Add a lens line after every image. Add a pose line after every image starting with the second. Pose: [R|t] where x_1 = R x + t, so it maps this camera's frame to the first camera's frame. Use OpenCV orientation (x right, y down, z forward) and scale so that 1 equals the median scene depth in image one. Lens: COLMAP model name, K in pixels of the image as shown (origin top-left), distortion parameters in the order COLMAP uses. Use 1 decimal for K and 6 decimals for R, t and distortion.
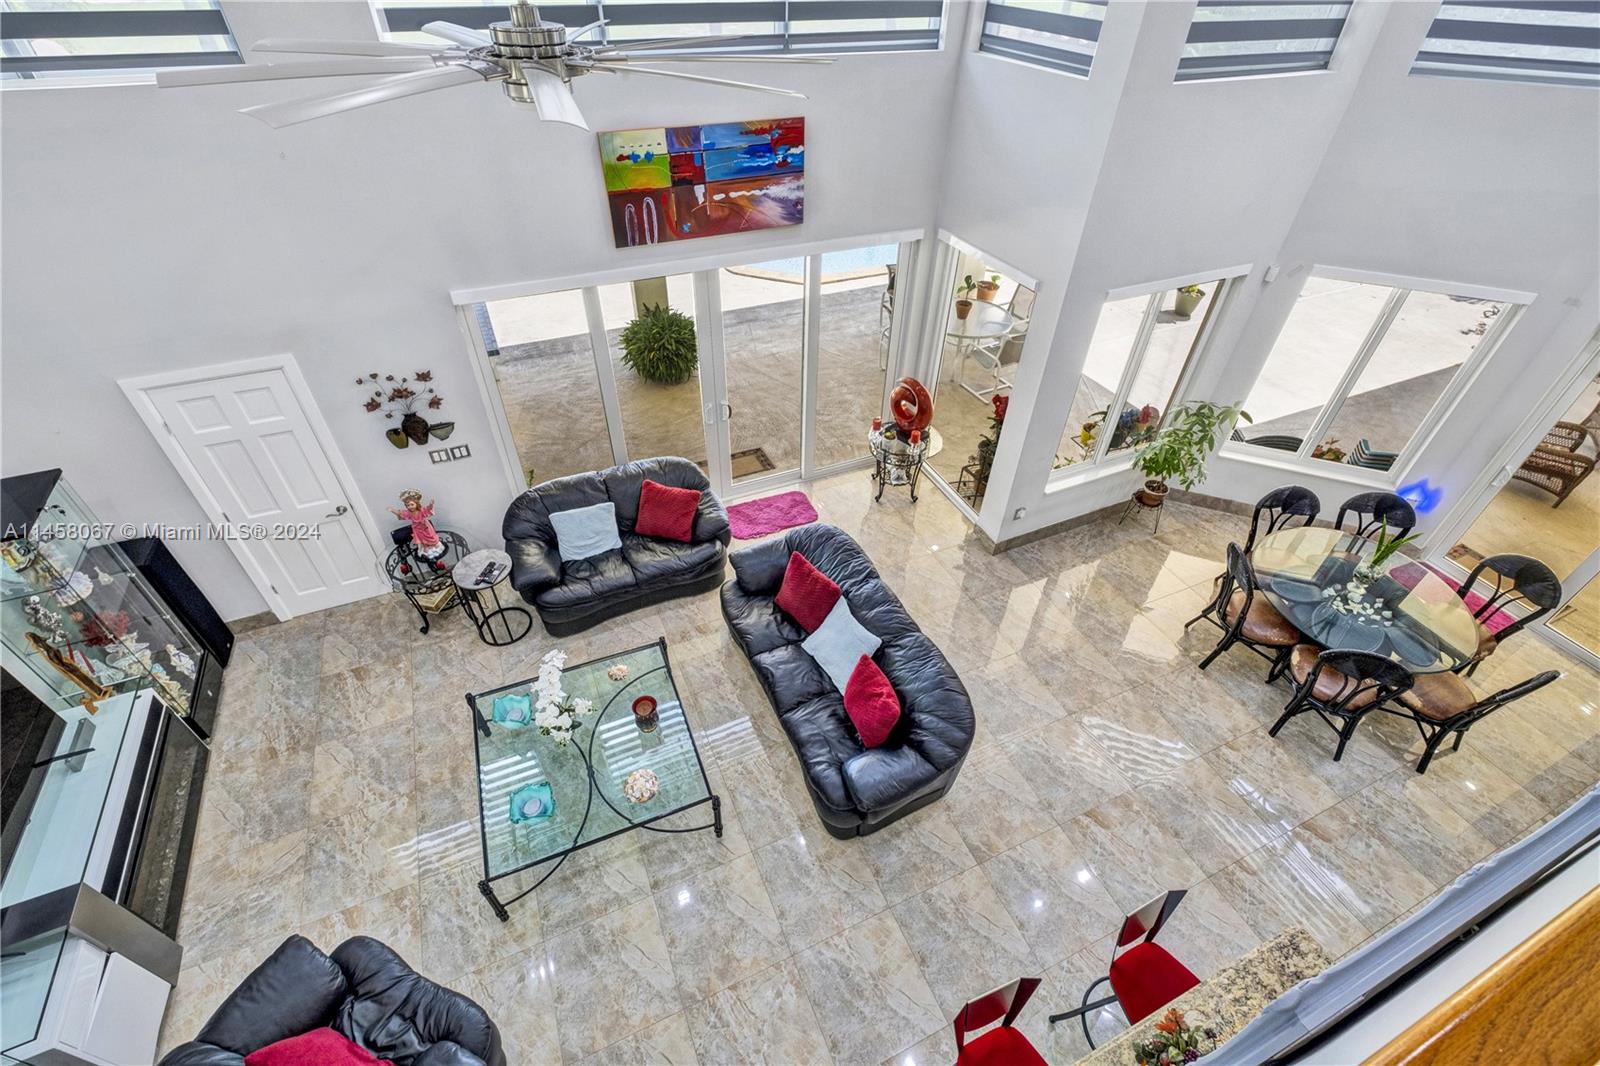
lens RADIAL K [[700.9, 0, 789.0], [0, 700.9, 530.9], [0, 0, 1]] dist [-0.000373, -0.001444]
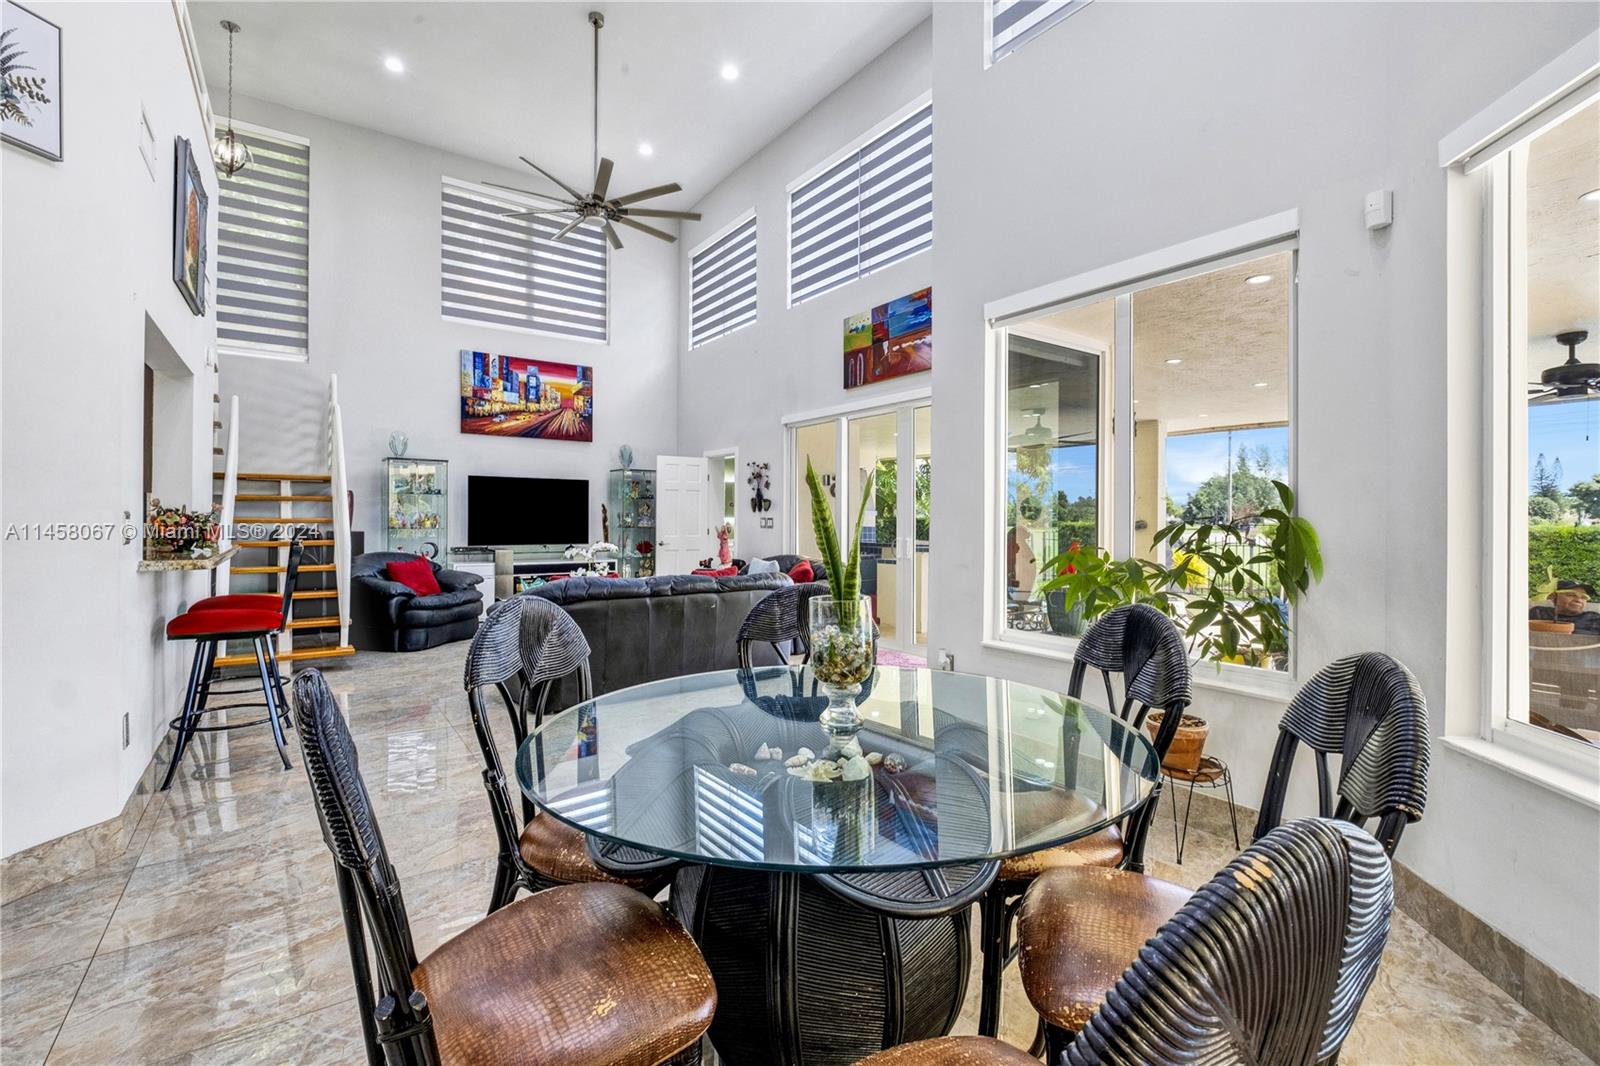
lens RADIAL K [[700.9, 0, 787.8], [0, 700.9, 530.8], [0, 0, 1]] dist [-0.000373, -0.001444]
pose [[0.186250, 0.000870, -0.982502, 1.149299], [-0.647688, 0.752056, -0.122114, 0.070377], [0.738791, 0.659098, 0.140635, 0.891653]]
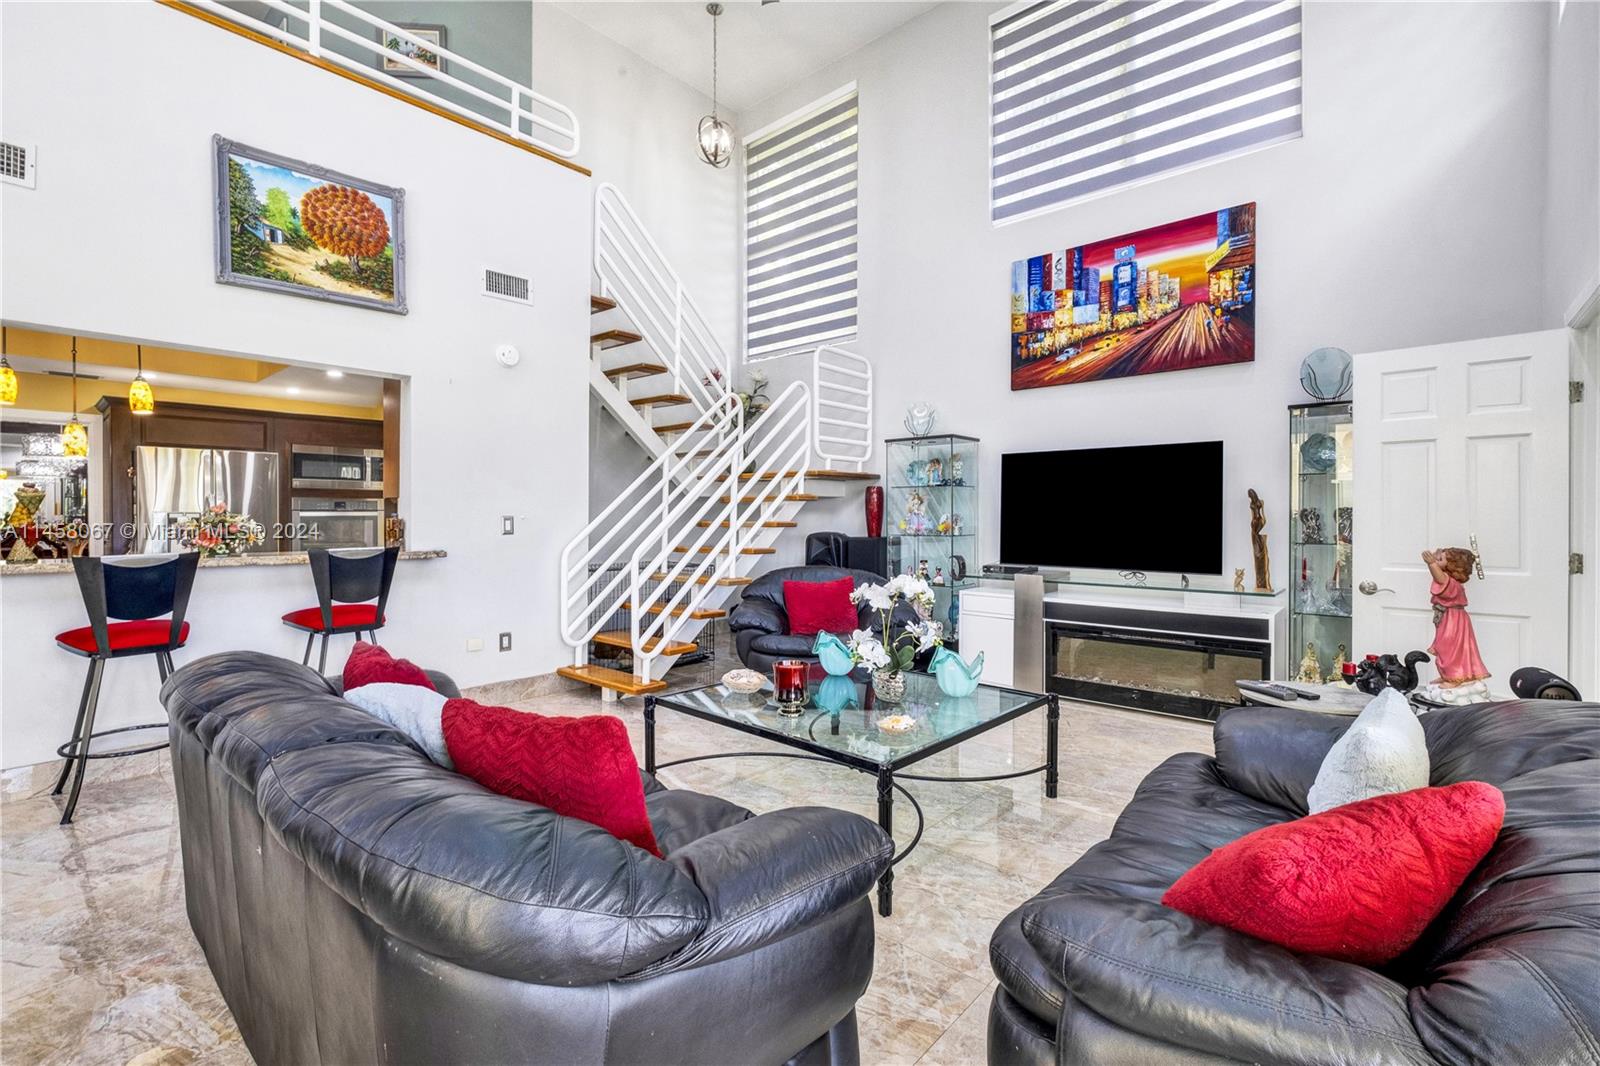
lens RADIAL K [[700.9, 0, 777.7], [0, 700.9, 513.6], [0, 0, 1]] dist [-0.000373, -0.001444]
pose [[-0.913386, -0.003944, -0.407075, 0.074923], [-0.270649, 0.752843, 0.599981, -0.233562], [0.304097, 0.658189, -0.688704, 1.180225]]
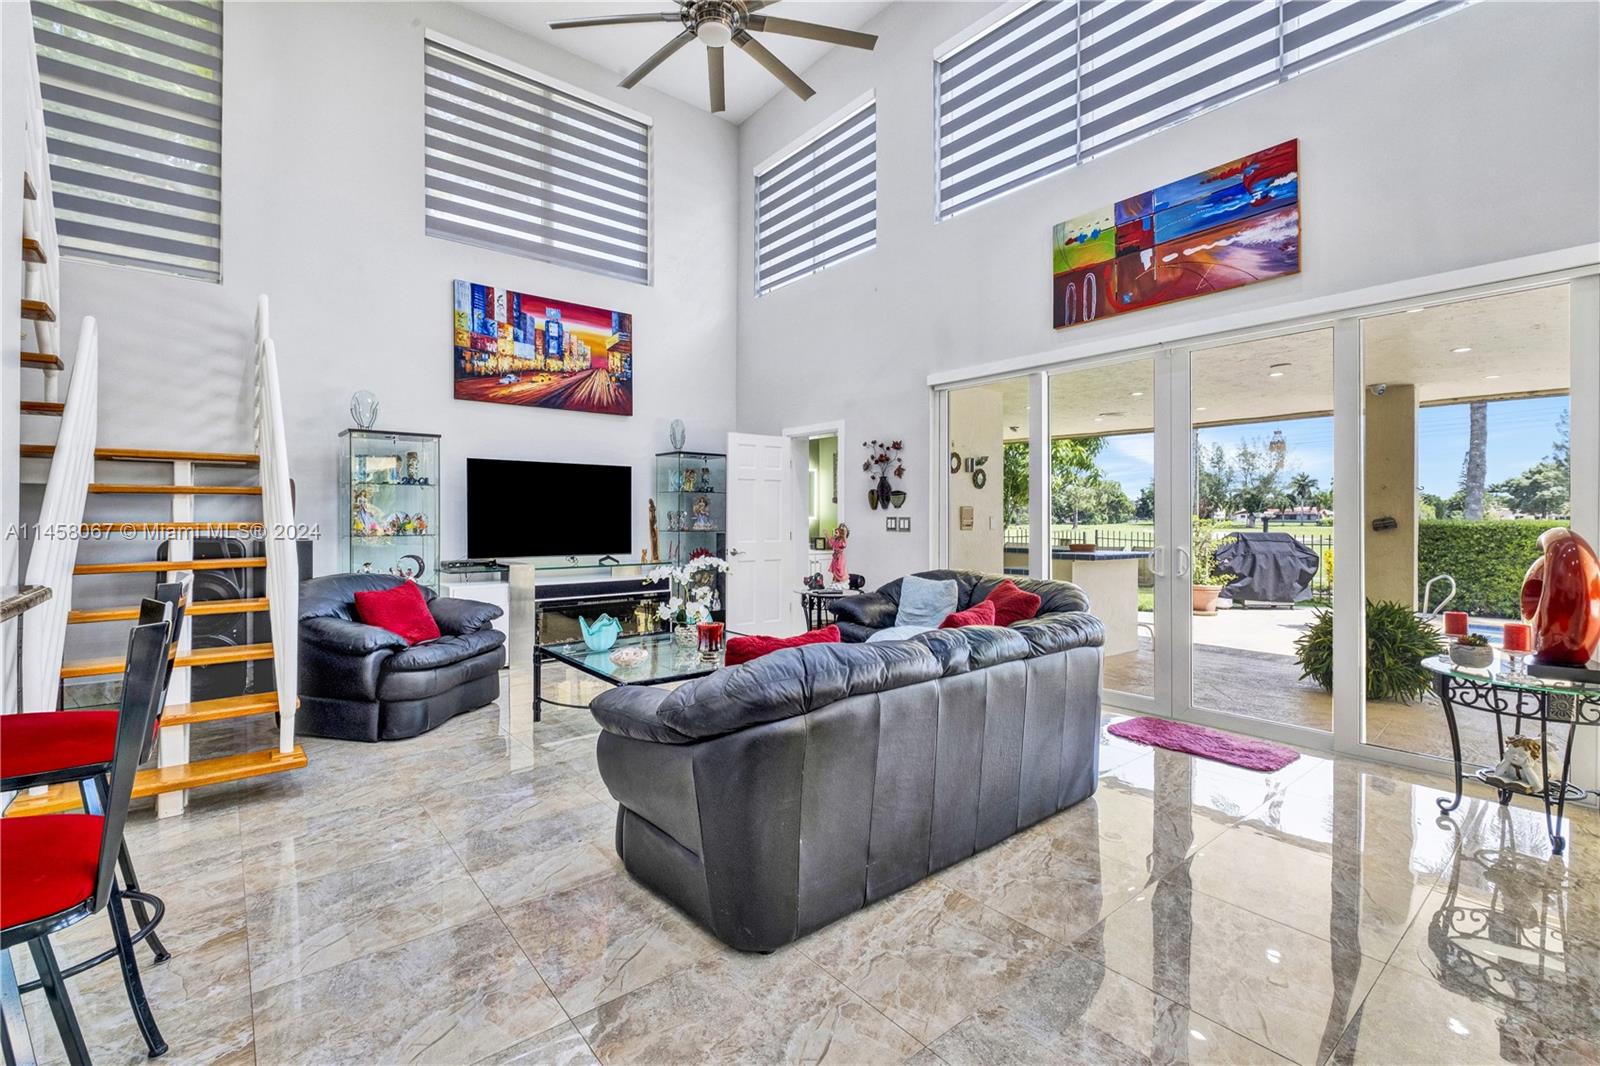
lens RADIAL K [[700.9, 0, 794.0], [0, 700.9, 527.6], [0, 0, 1]] dist [-0.000373, -0.001444]
pose [[0.260627, -0.002268, -0.965437, 0.607193], [-0.631628, 0.755886, -0.172288, 0.210849], [0.730151, 0.654700, 0.195571, 0.712869]]
